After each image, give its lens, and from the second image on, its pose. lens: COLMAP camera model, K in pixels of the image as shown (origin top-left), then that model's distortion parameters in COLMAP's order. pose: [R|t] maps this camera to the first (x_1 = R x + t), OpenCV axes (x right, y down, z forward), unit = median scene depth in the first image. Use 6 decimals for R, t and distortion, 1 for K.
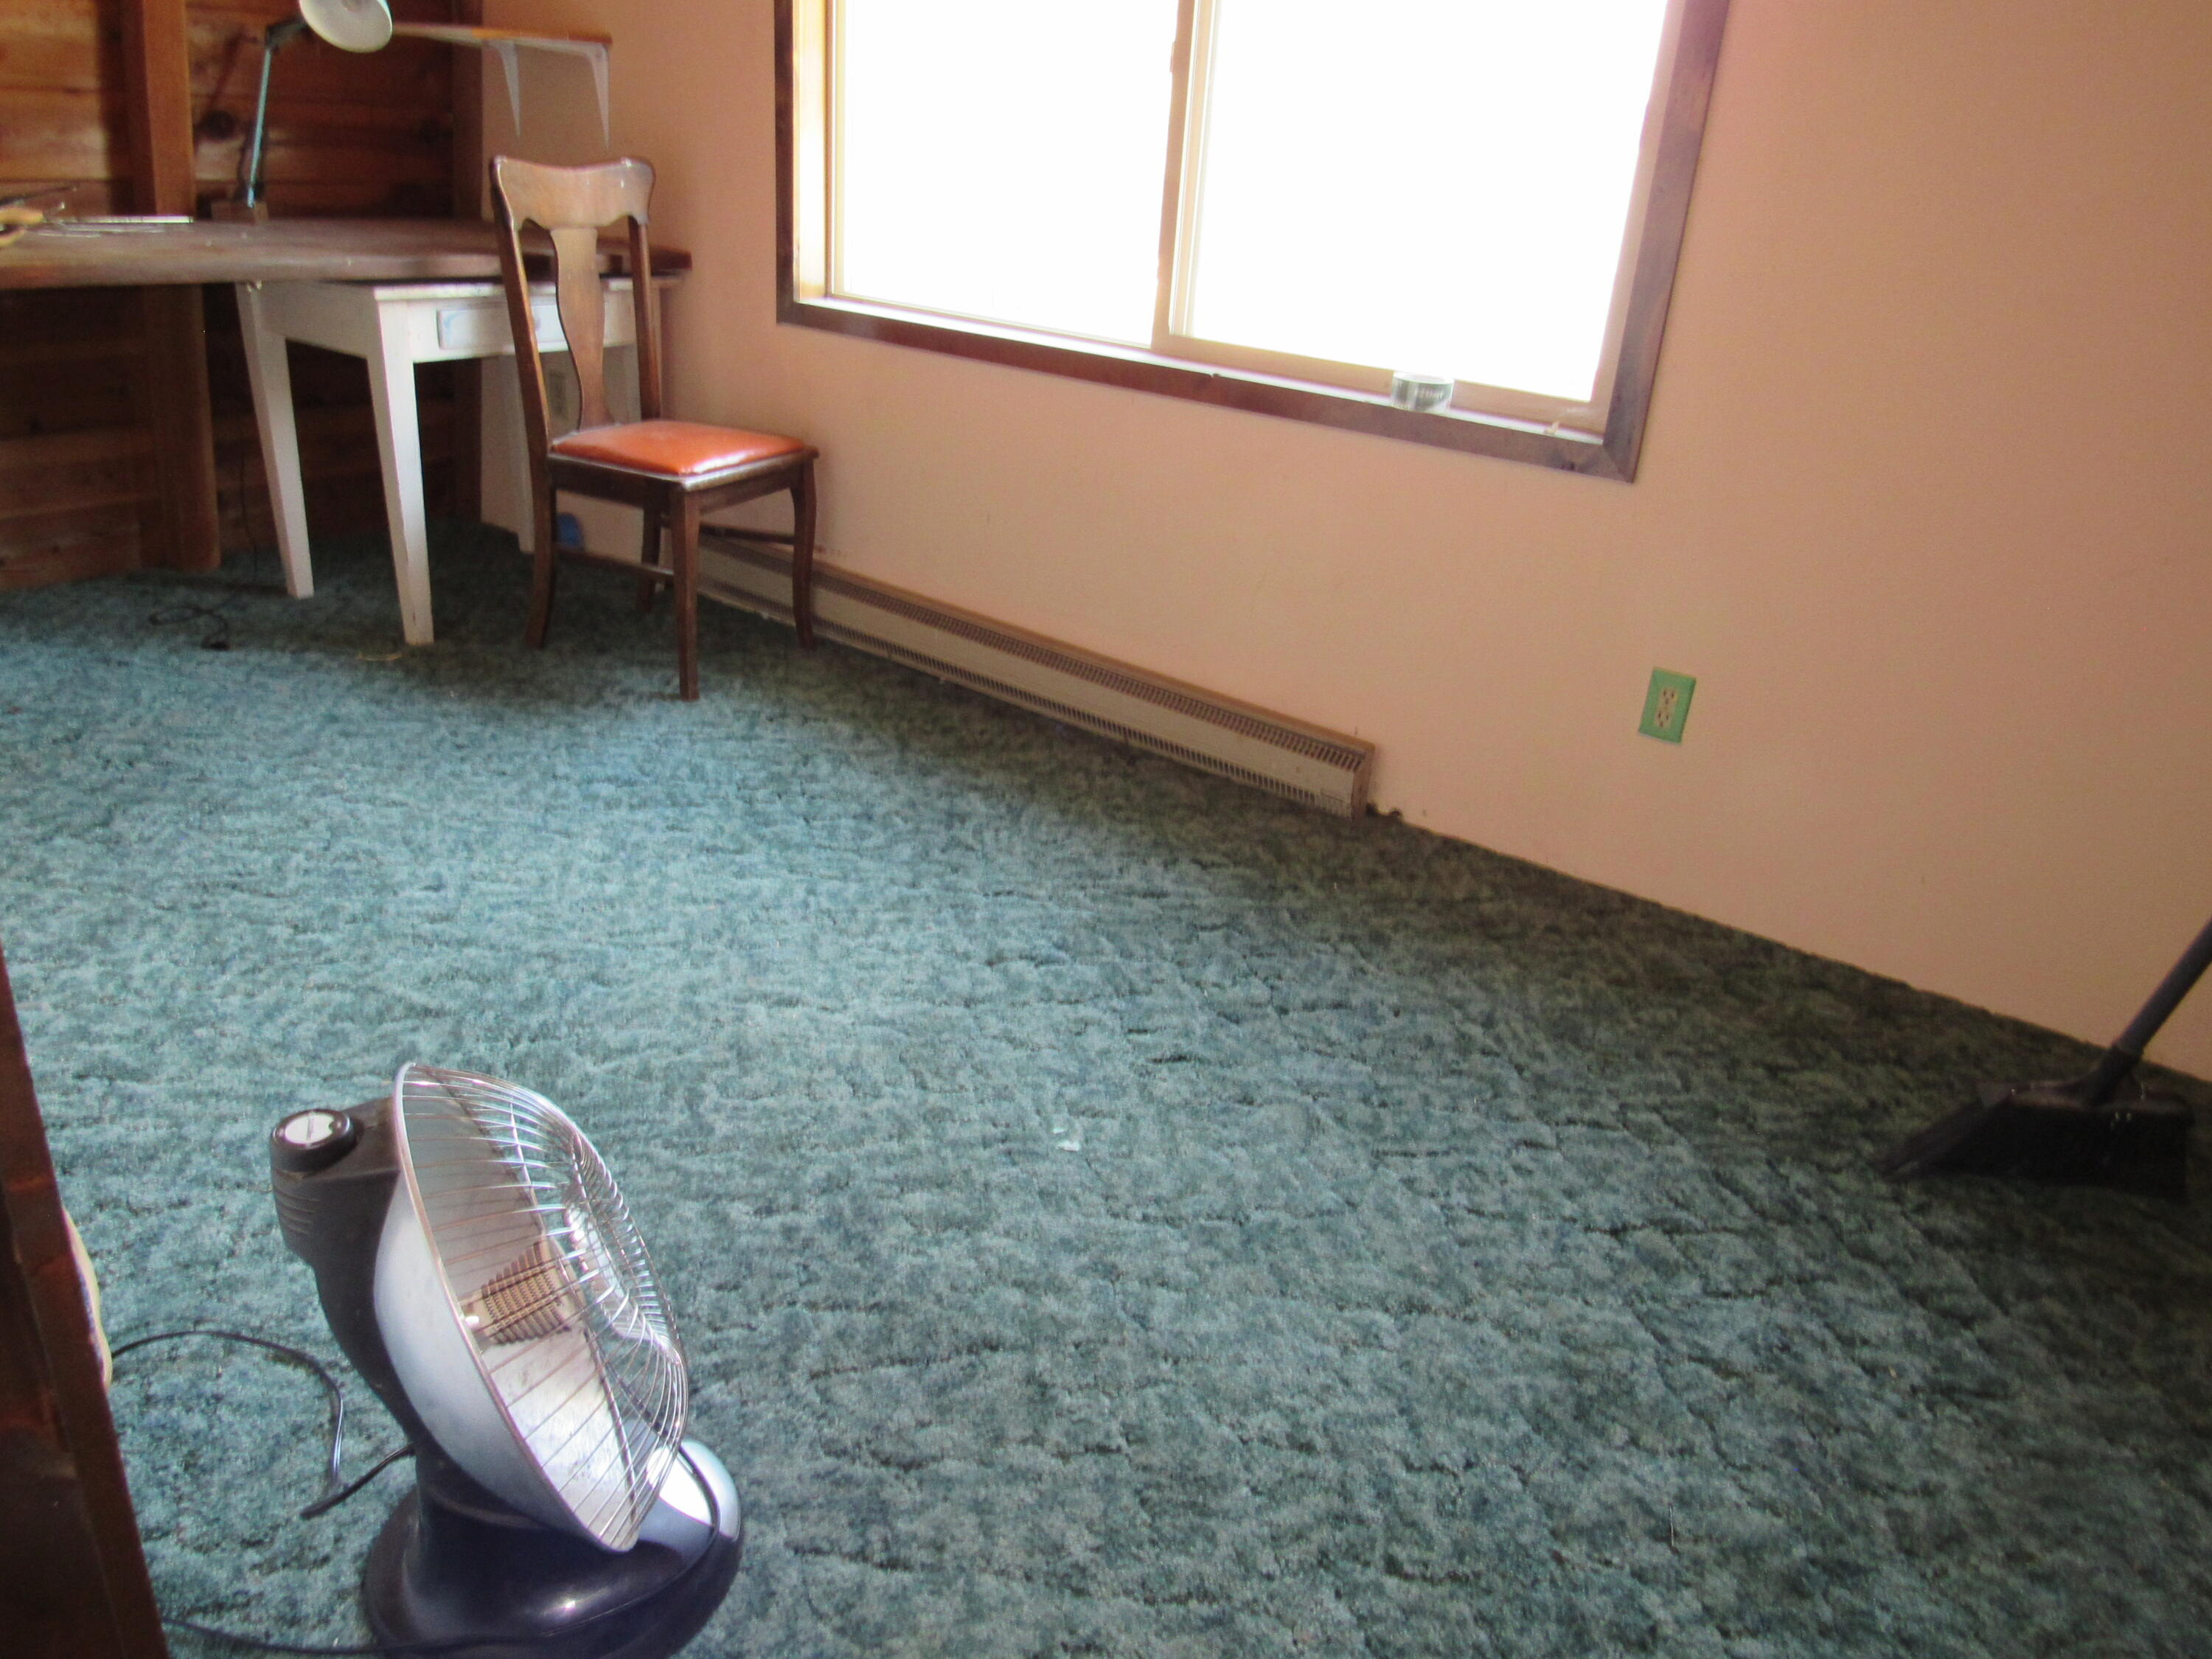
lens RADIAL K [[1562.6, 0, 1106.0], [0, 1562.6, 829.5], [0, 0, 1]] dist [-0.001661, -0.033144]
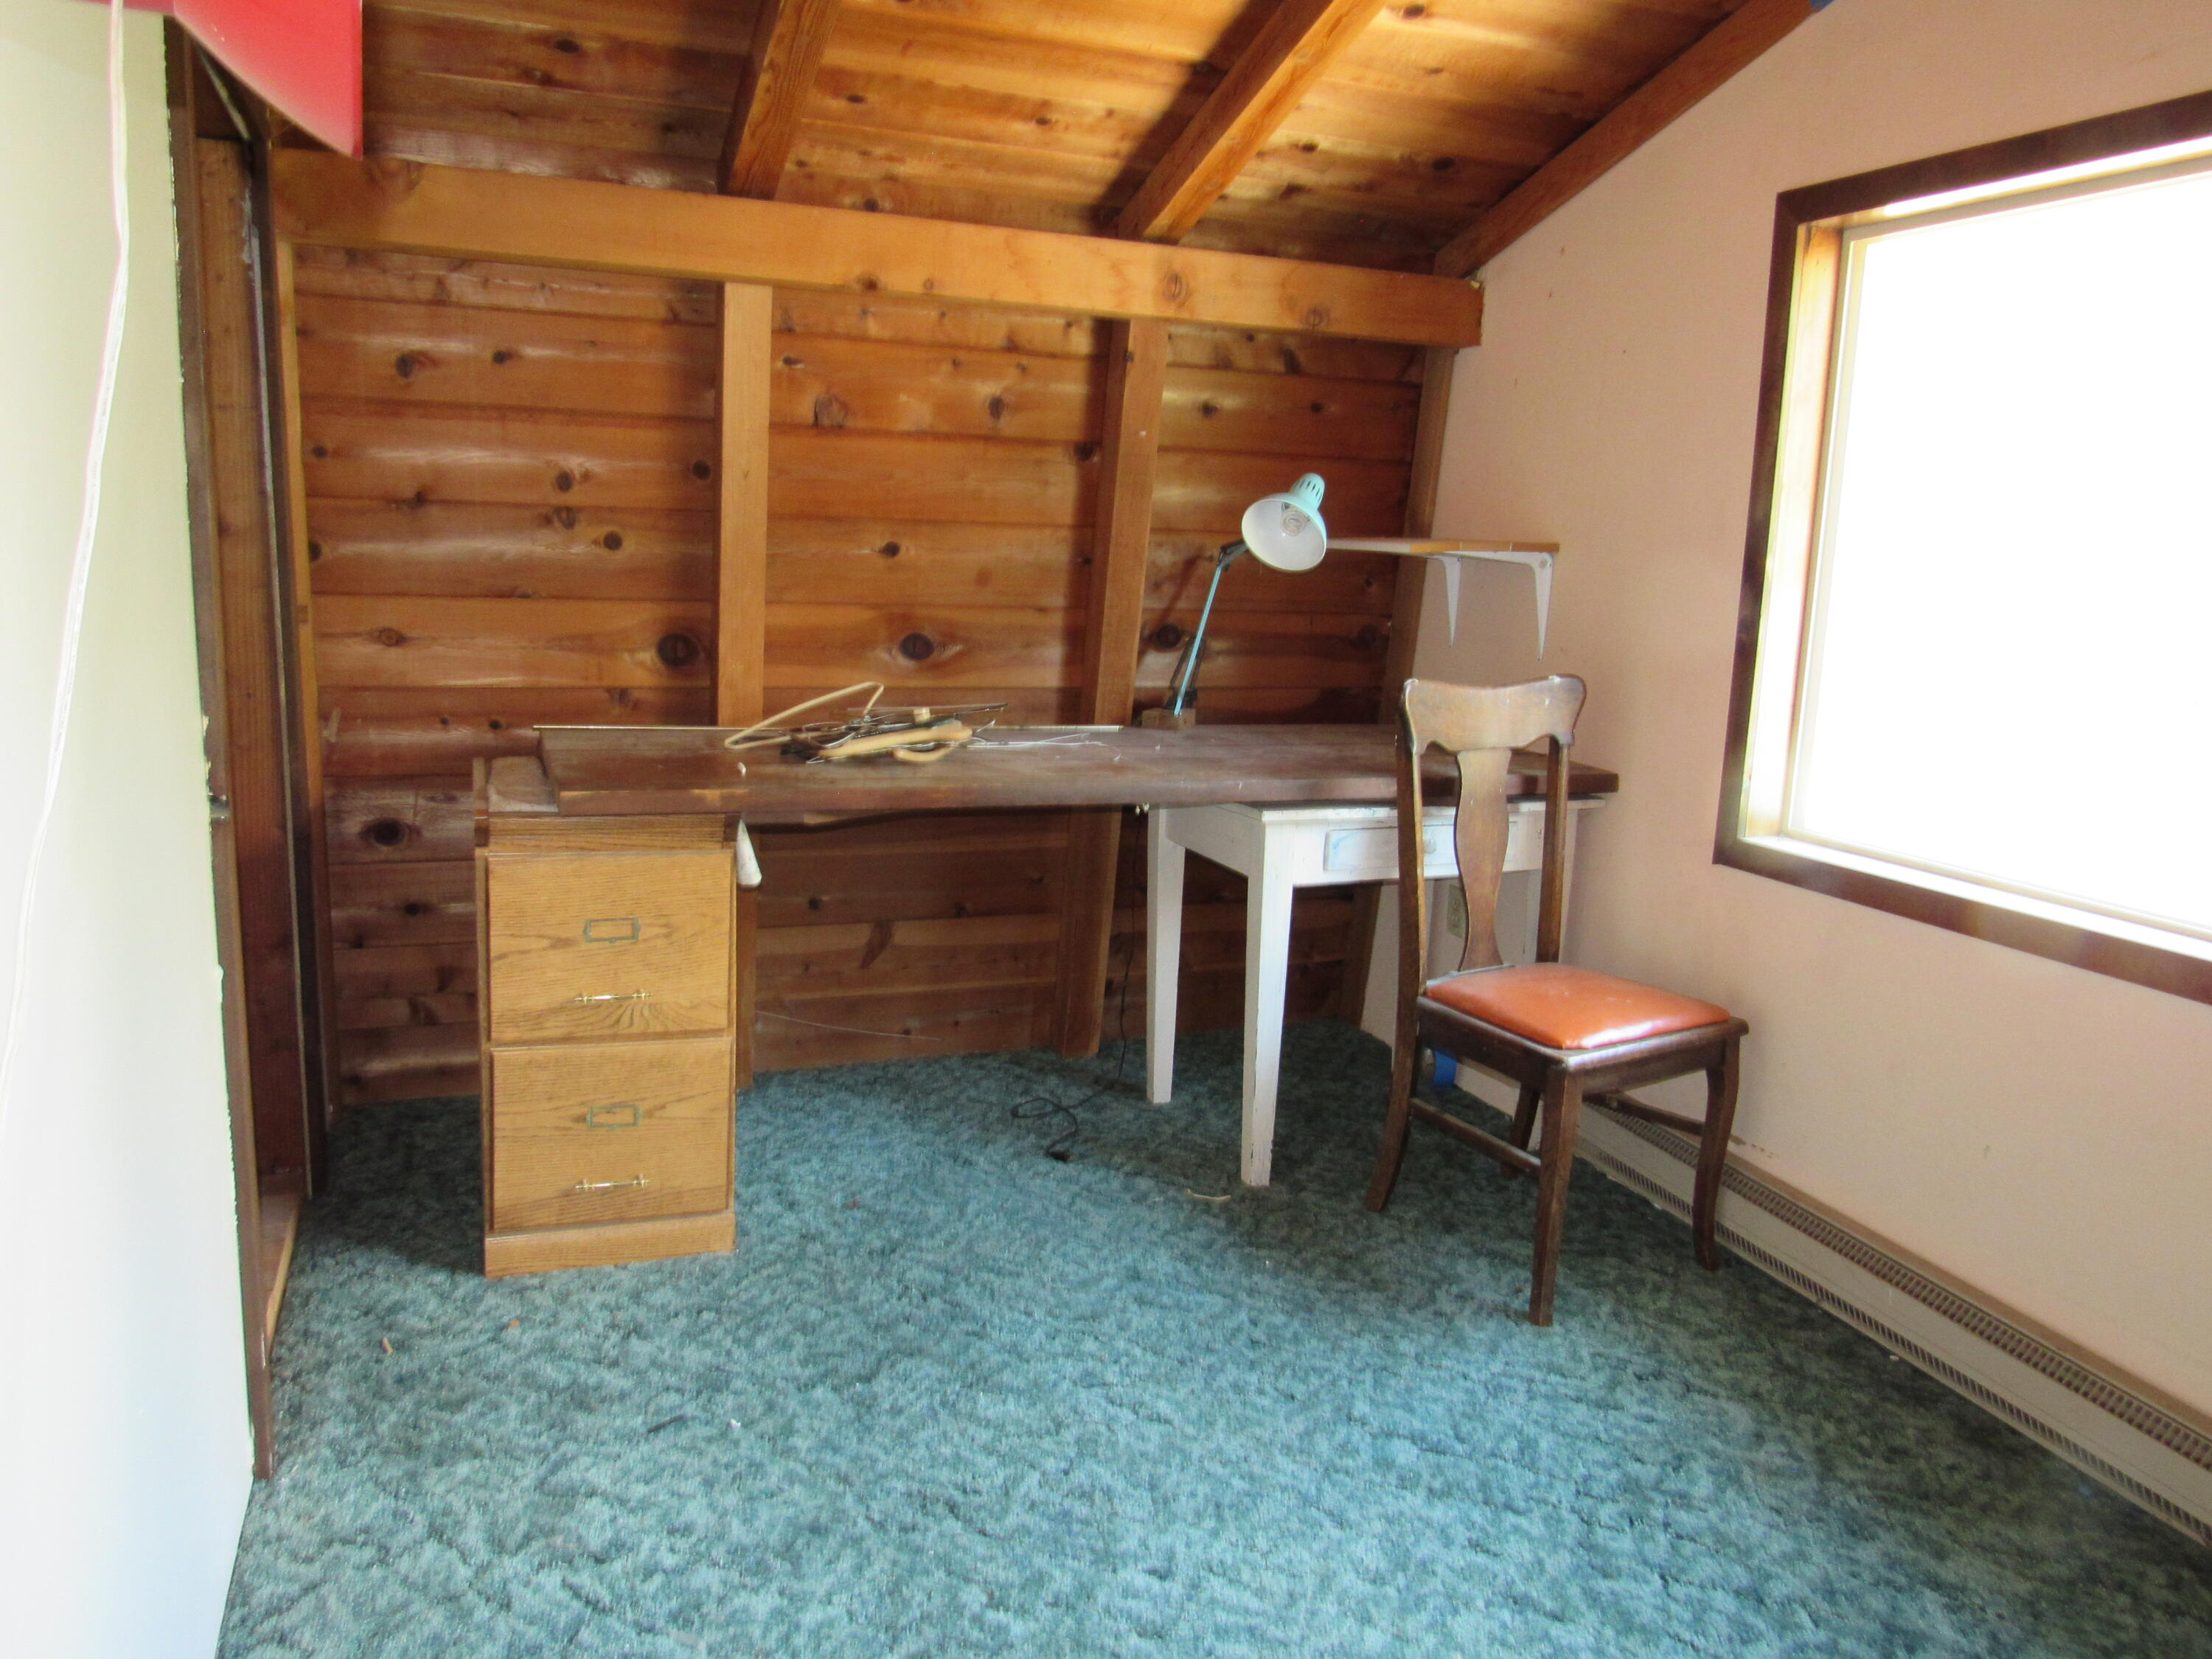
lens RADIAL K [[1586.4, 0, 1106.0], [0, 1586.4, 829.5], [0, 0, 1]] dist [-0.062233, 0.050530]
pose [[0.837188, 0.050167, -0.544609, -0.032918], [-0.196046, 0.957137, -0.213200, -0.115395], [0.510570, 0.285257, 0.811139, 0.185993]]
